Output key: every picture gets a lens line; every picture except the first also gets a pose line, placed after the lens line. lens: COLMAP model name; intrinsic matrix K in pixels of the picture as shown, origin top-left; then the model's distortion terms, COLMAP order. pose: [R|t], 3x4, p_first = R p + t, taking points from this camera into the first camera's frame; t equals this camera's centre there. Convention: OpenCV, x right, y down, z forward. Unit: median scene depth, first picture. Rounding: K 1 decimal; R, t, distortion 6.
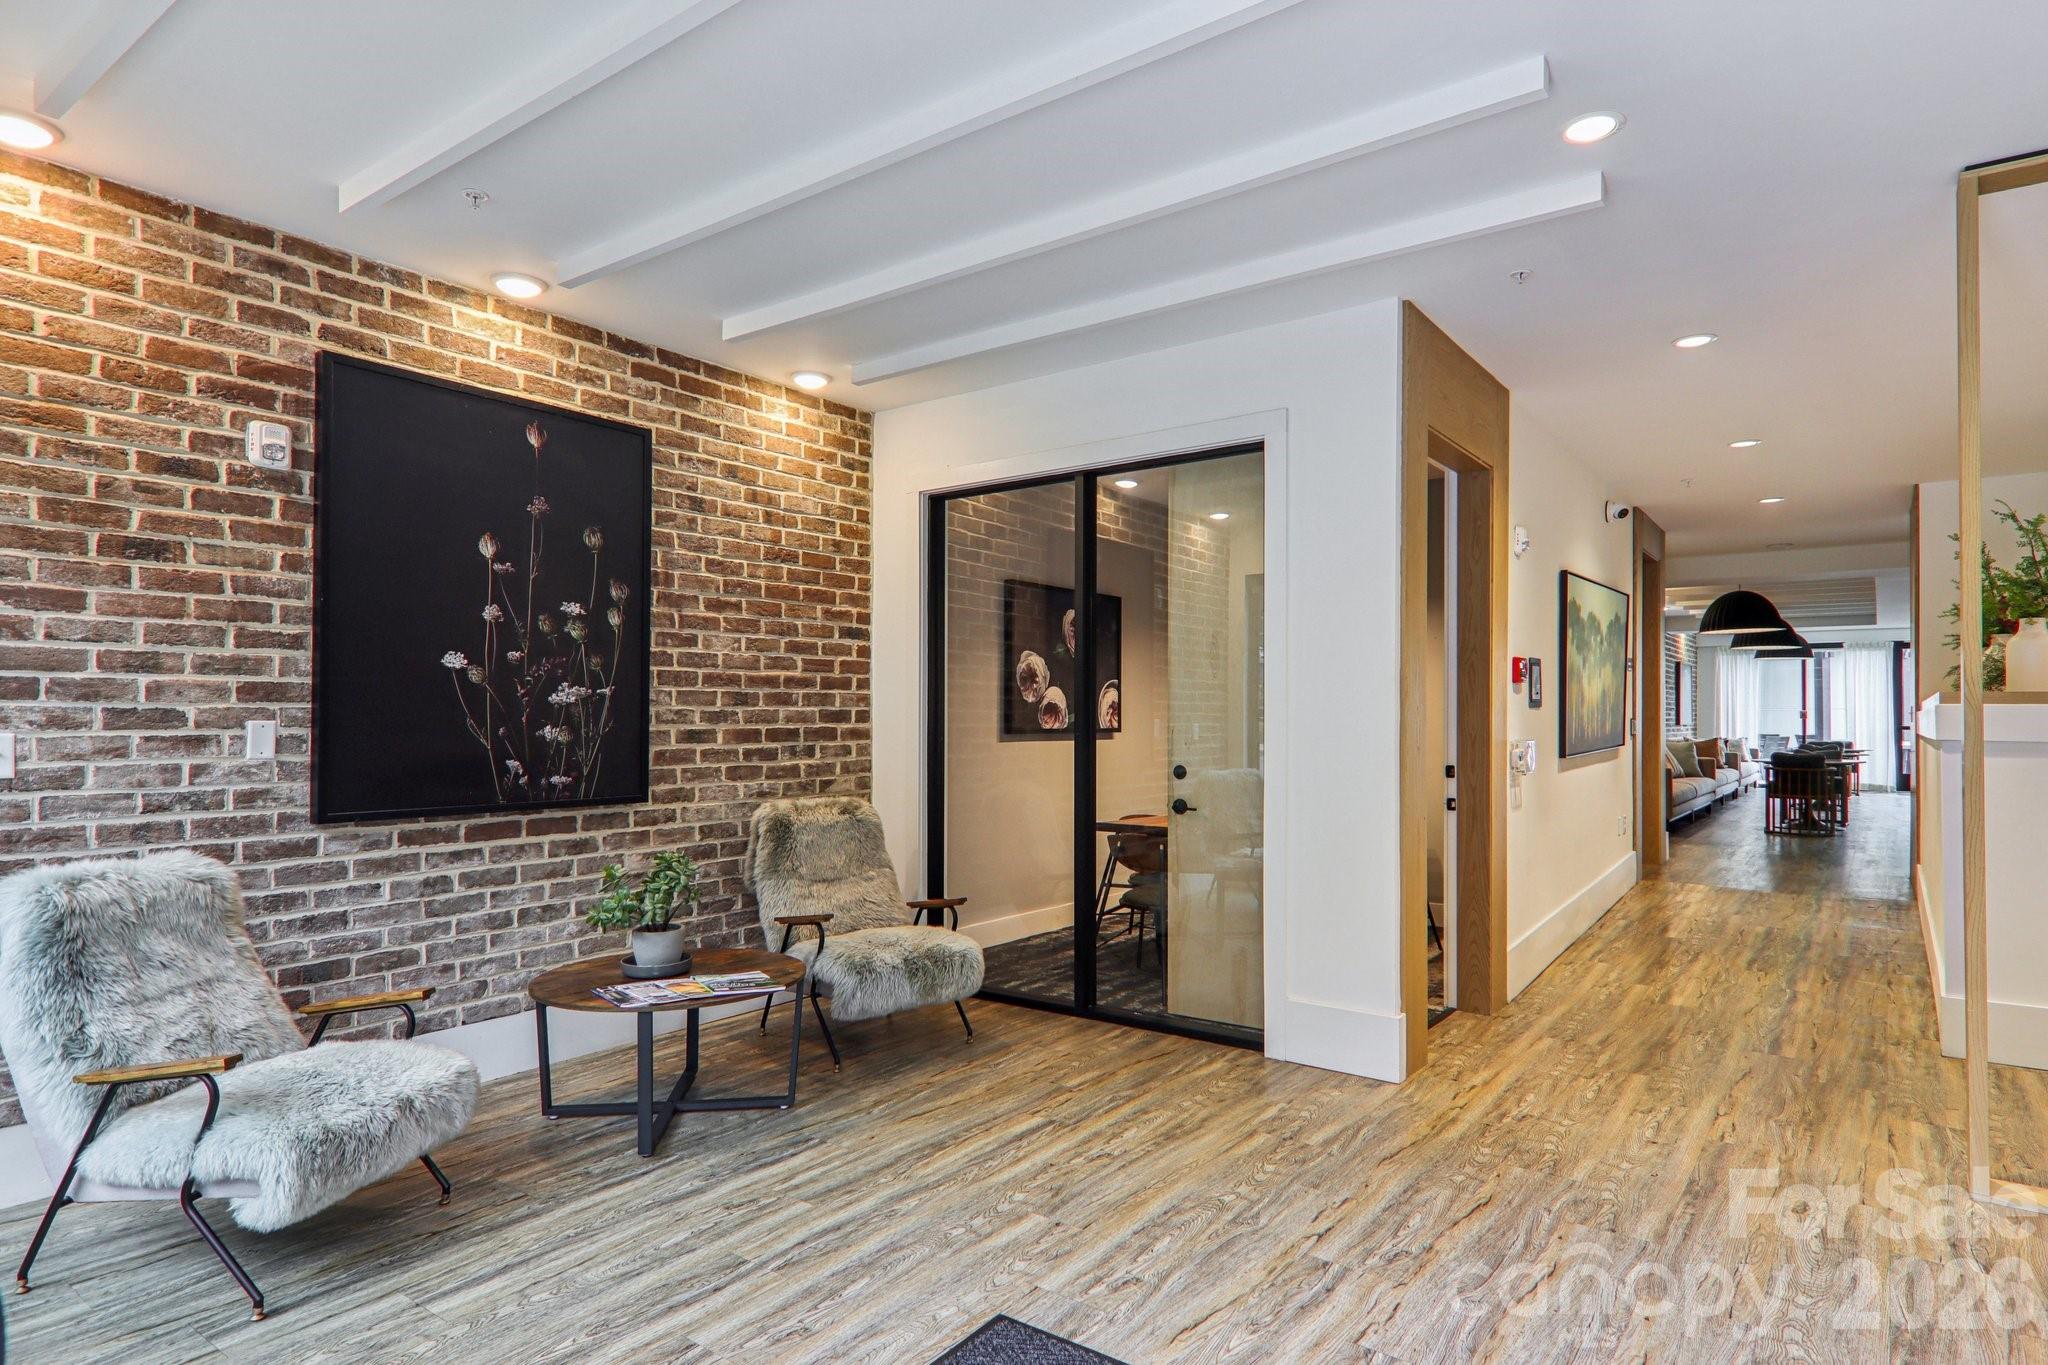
lens RADIAL K [[1126.6, 0, 1017.7], [0, 1126.6, 695.5], [0, 0, 1]] dist [0.015891, -0.013294]
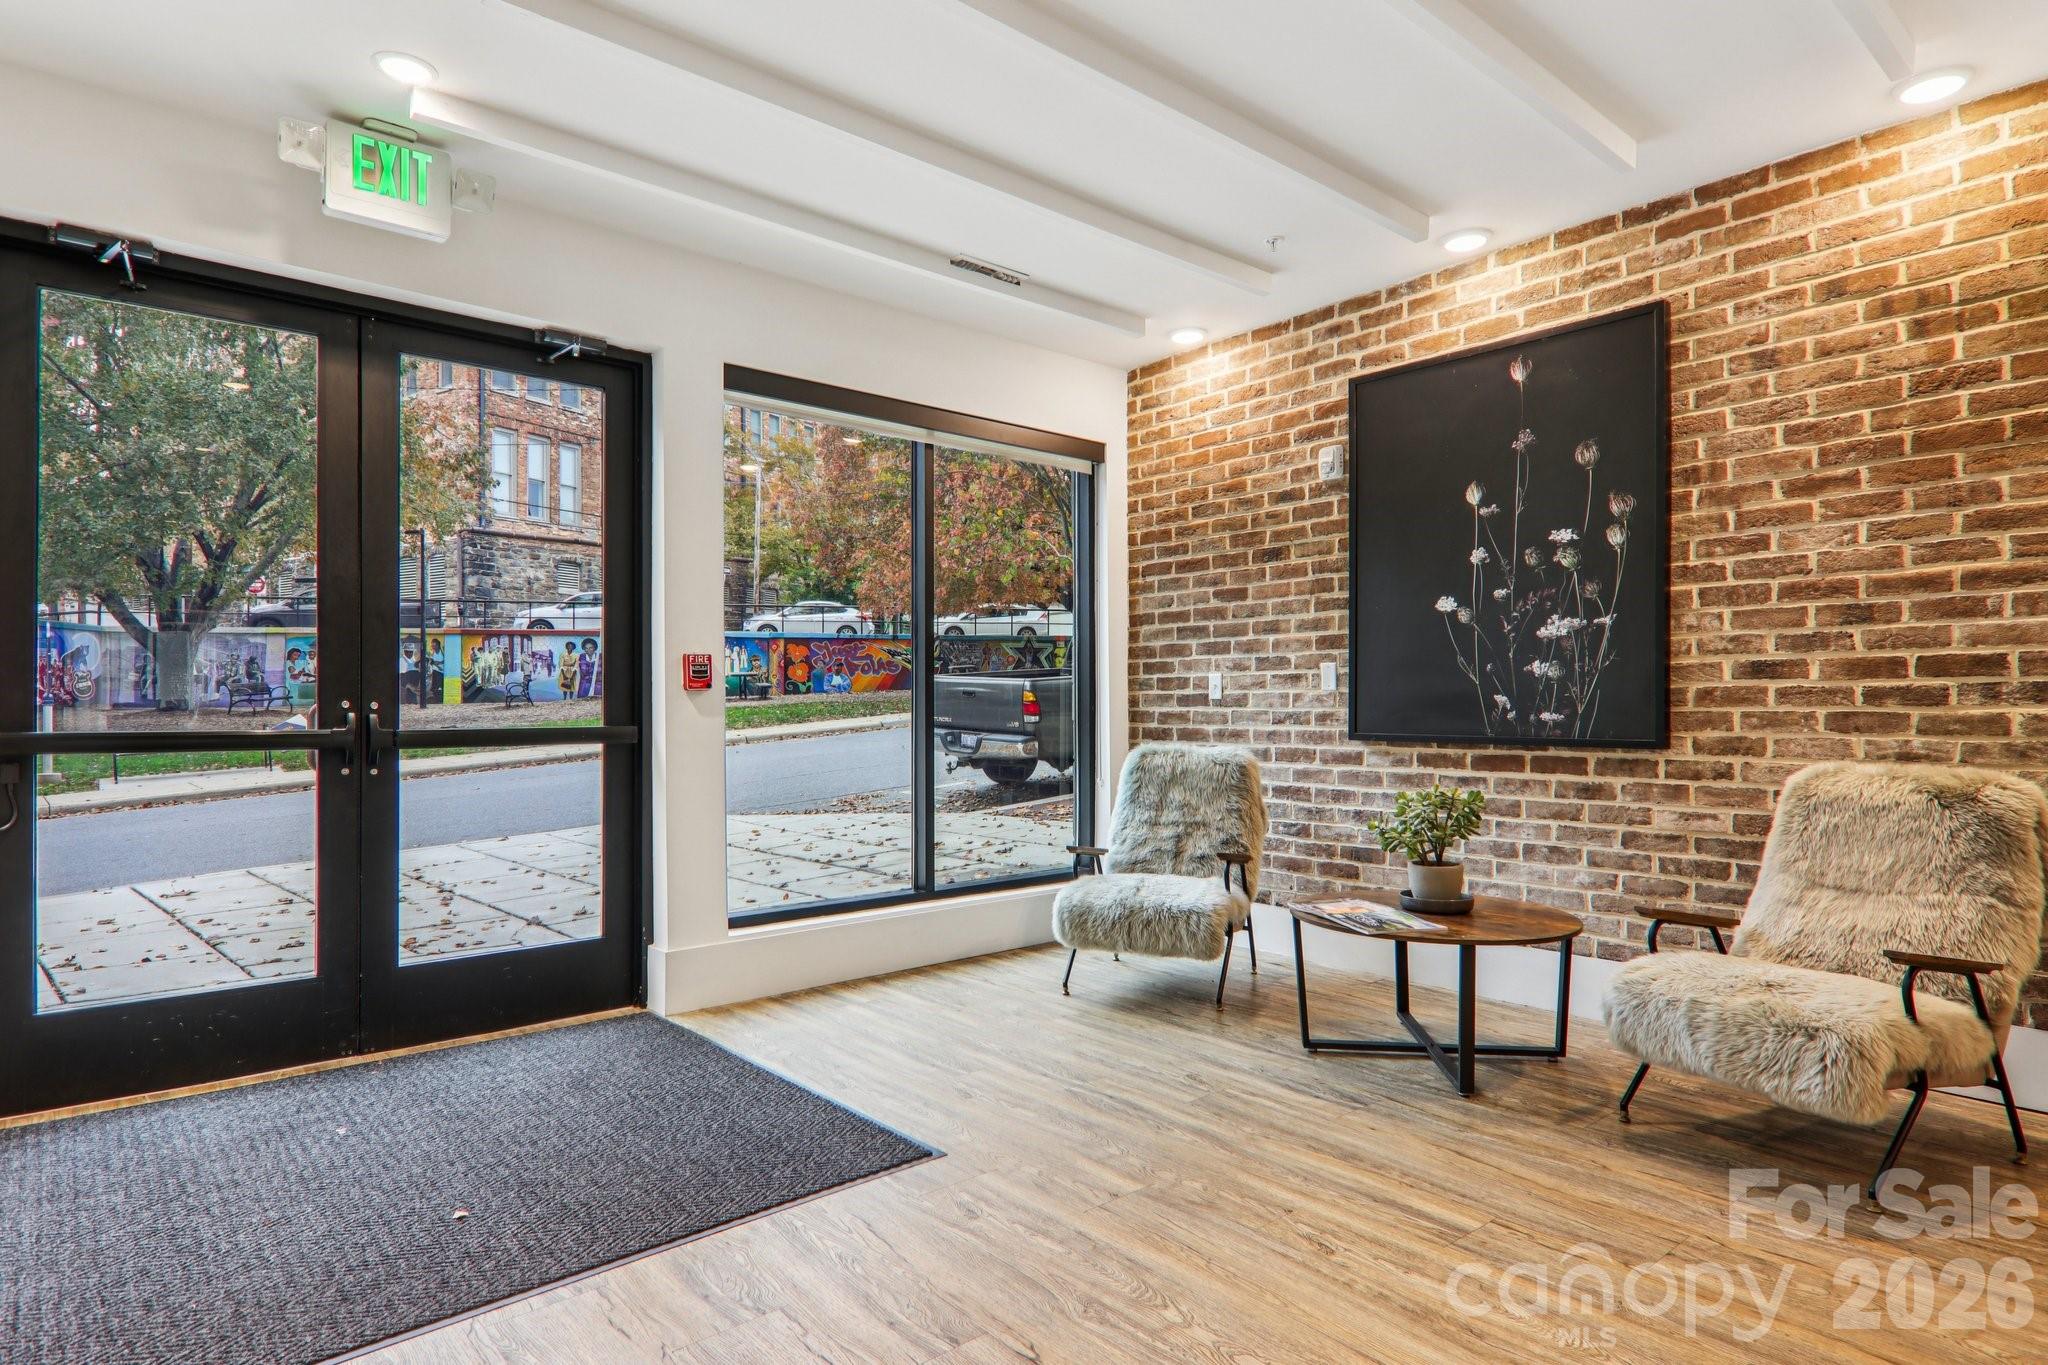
lens RADIAL K [[1126.6, 0, 1023.0], [0, 1126.6, 685.5], [0, 0, 1]] dist [0.015891, -0.013294]
pose [[-0.219272, -0.014401, -0.975557, 0.654984], [0.023097, 0.999534, -0.019946, 0.059315], [0.975390, -0.026906, -0.218838, 0.805149]]
